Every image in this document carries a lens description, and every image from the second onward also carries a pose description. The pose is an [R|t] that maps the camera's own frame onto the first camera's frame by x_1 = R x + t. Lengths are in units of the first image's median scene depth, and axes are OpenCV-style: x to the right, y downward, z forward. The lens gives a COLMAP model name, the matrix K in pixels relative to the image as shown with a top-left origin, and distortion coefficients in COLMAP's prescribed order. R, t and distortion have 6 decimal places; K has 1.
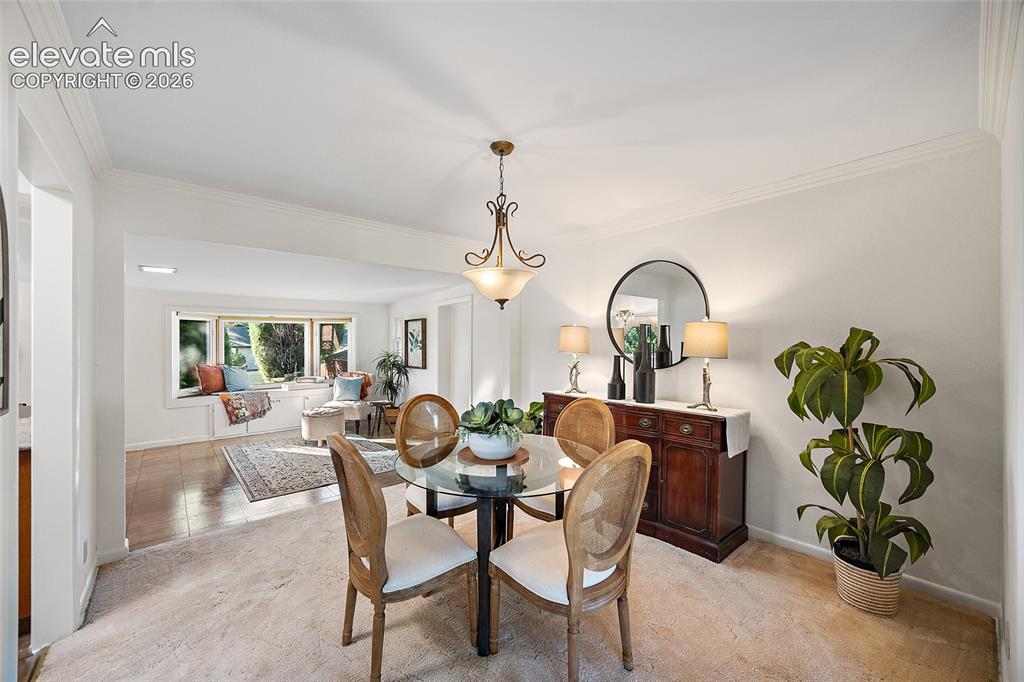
lens RADIAL K [[400.9, 0, 510.0], [0, 400.9, 342.9], [0, 0, 1]] dist [-0.003244, 0.000194]
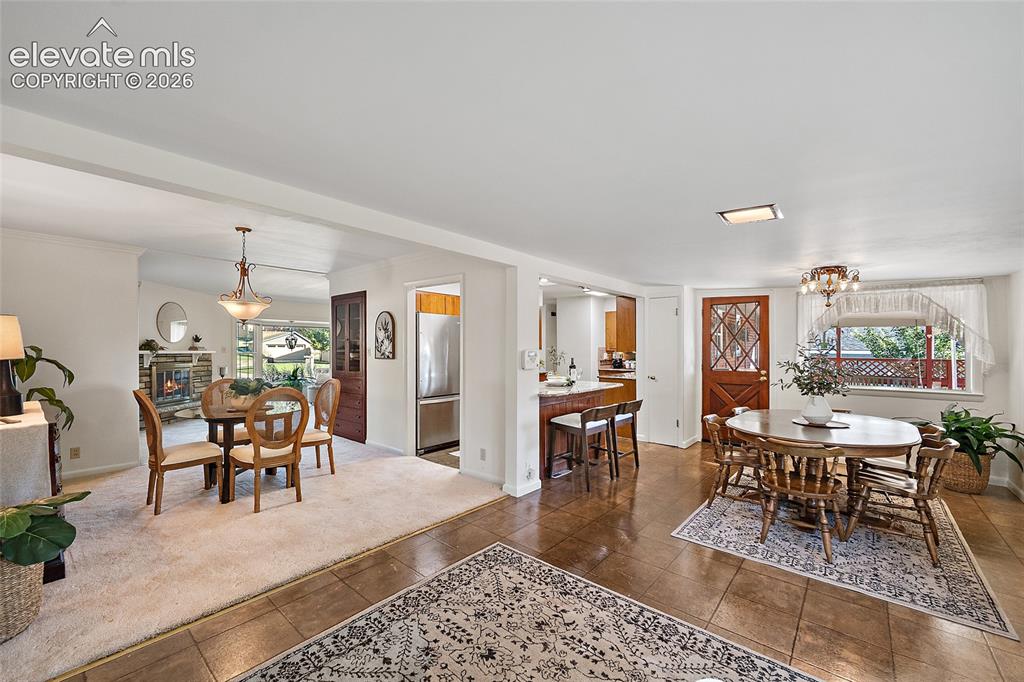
lens RADIAL K [[411.0, 0, 506.0], [0, 411.0, 346.5], [0, 0, 1]] dist [-0.000854, -0.000074]
pose [[-0.989928, -0.000203, -0.141575, -0.321690], [-0.000364, 0.999999, 0.001116, 0.001506], [0.141574, 0.001156, -0.989927, 1.069062]]
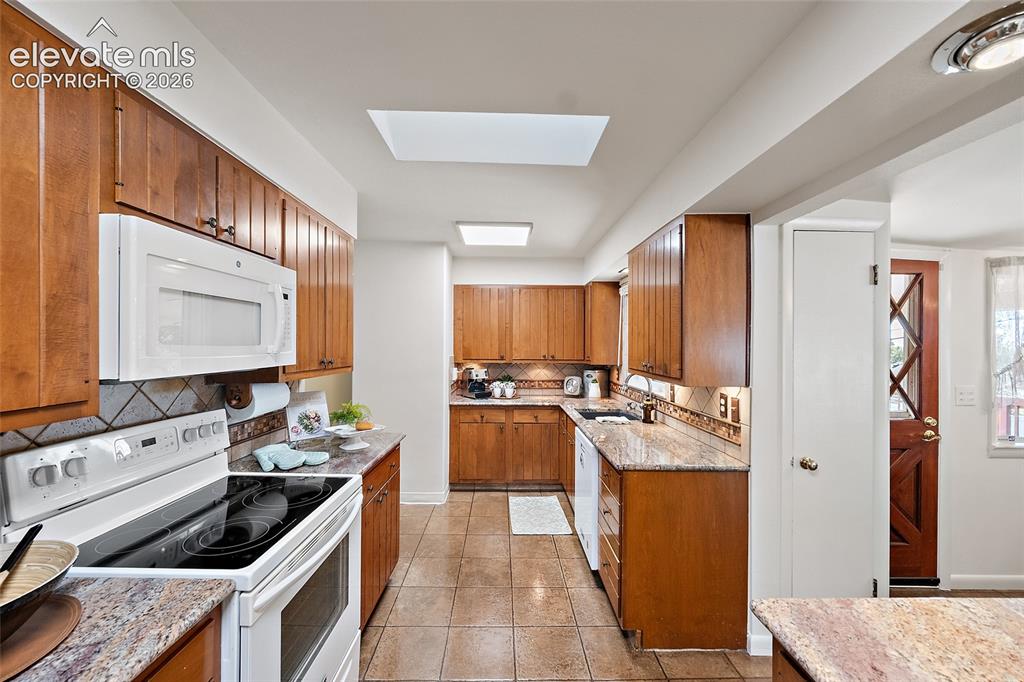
lens RADIAL K [[406.2, 0, 508.4], [0, 406.2, 337.6], [0, 0, 1]] dist [-0.003411, -0.000202]
pose [[-0.650483, -0.020126, -0.759255, -0.397684], [-0.010166, 0.999790, -0.017793, -0.017484], [0.759453, -0.003855, -0.650551, 0.166105]]
